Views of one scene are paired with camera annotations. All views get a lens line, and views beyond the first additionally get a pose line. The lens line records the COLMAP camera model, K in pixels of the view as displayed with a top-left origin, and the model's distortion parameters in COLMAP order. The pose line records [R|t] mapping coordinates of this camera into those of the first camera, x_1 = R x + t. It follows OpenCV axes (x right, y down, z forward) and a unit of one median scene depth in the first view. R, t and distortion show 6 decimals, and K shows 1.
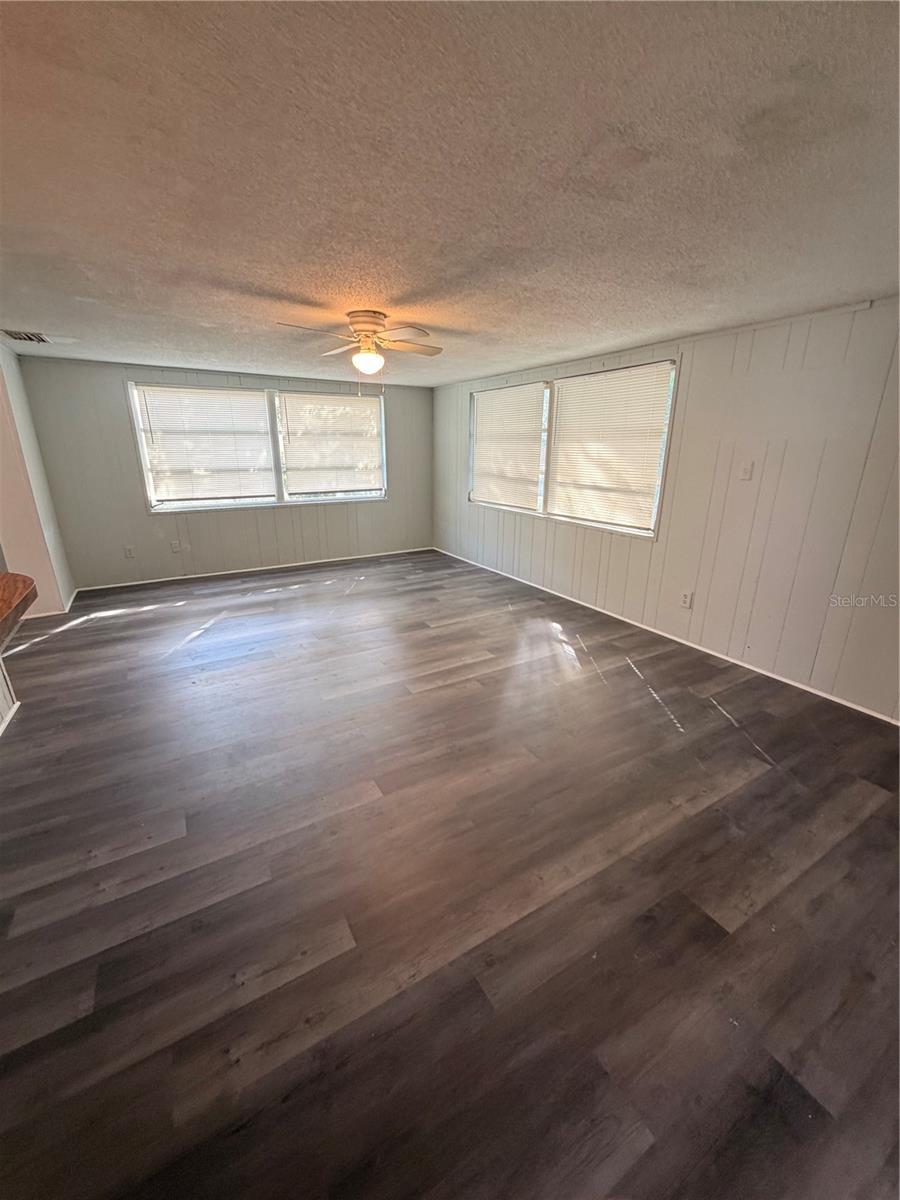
lens RADIAL K [[477.9, 0, 452.8], [0, 477.9, 600.9], [0, 0, 1]] dist [-0.001334, 0.000422]
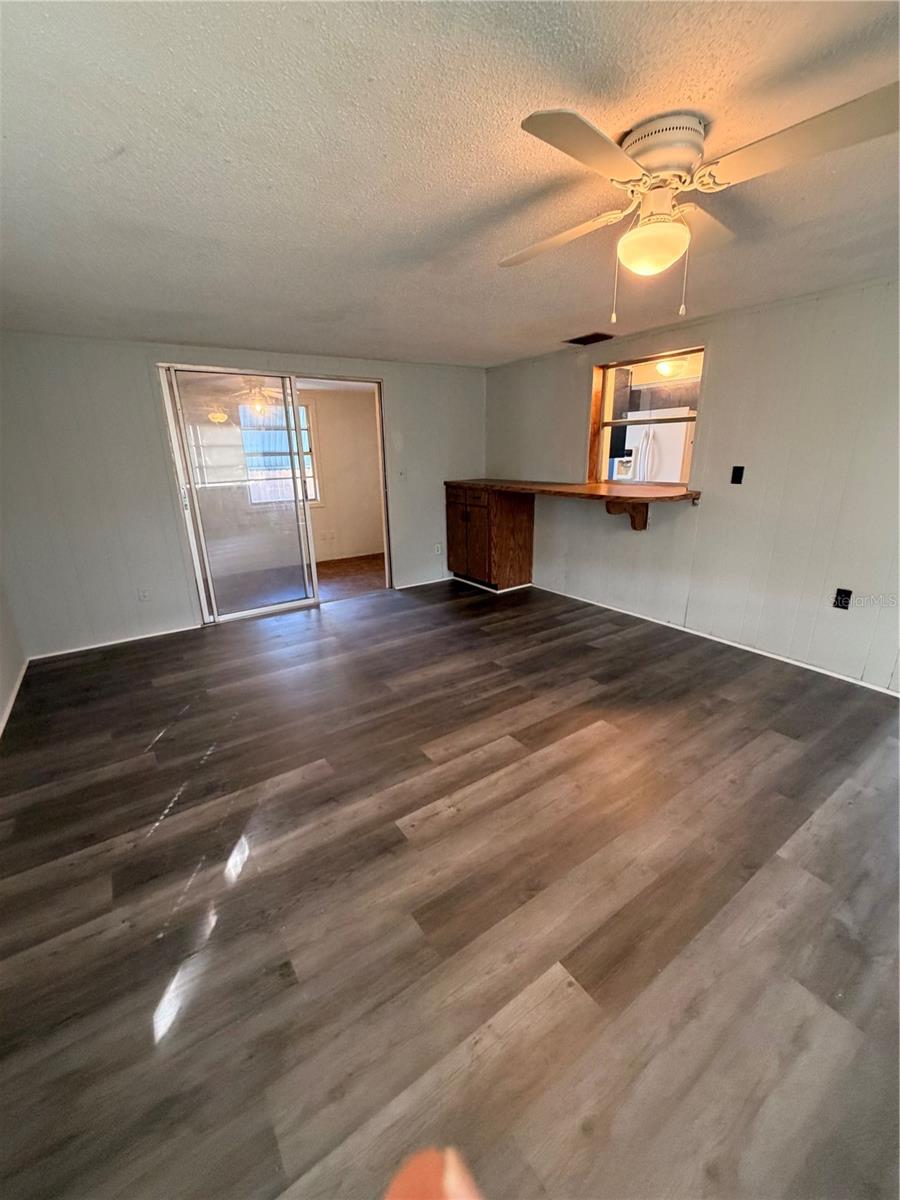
lens RADIAL K [[477.9, 0, 451.5], [0, 477.9, 596.5], [0, 0, 1]] dist [-0.001334, 0.000422]
pose [[-0.997585, 0.038061, -0.058095, 0.041116], [-0.002170, 0.818979, 0.573820, -0.360478], [0.069419, 0.572560, -0.816919, 1.158076]]
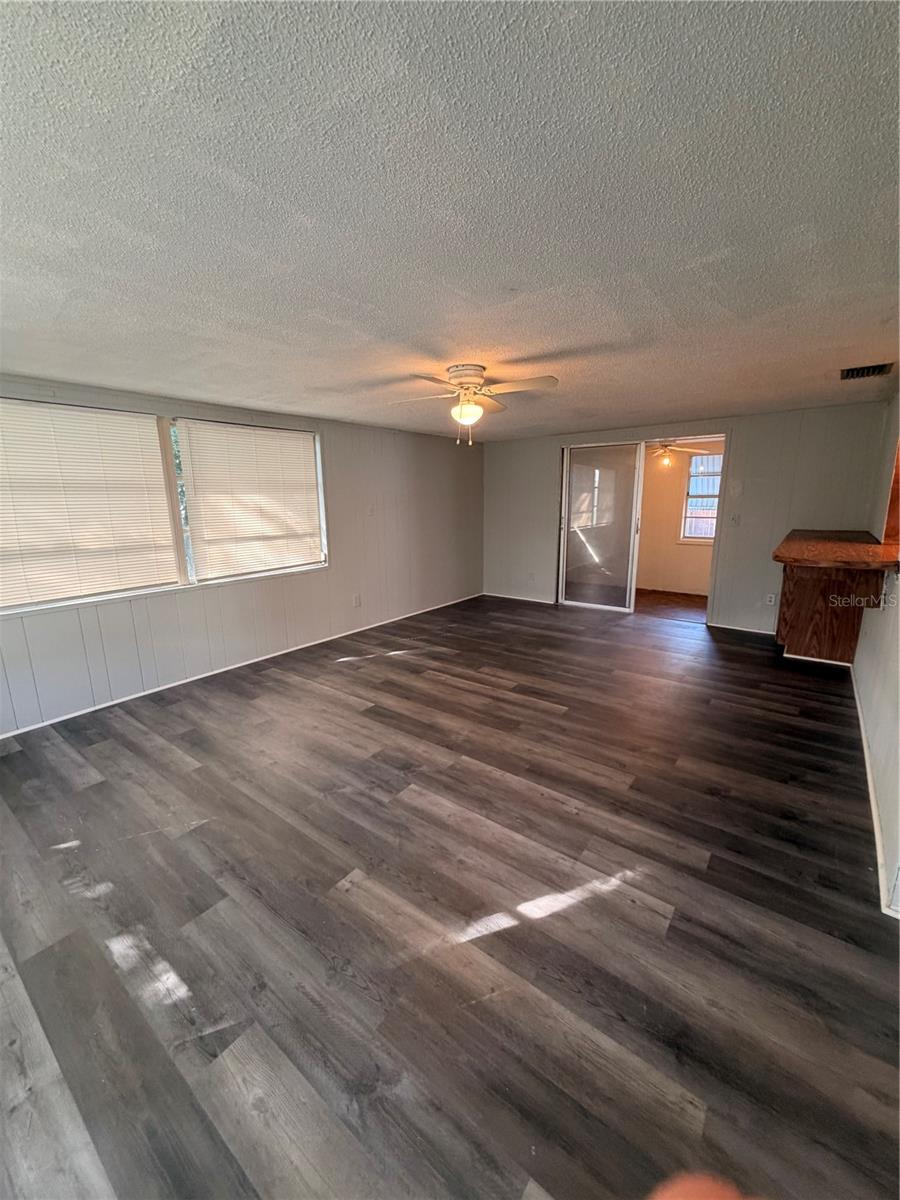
lens RADIAL K [[477.9, 0, 449.7], [0, 477.9, 598.9], [0, 0, 1]] dist [-0.001334, 0.000422]
pose [[-0.373946, -0.193717, 0.906994, -0.850050], [0.298262, 0.900874, 0.315381, -0.350927], [-0.878182, 0.388458, -0.279100, 1.080808]]
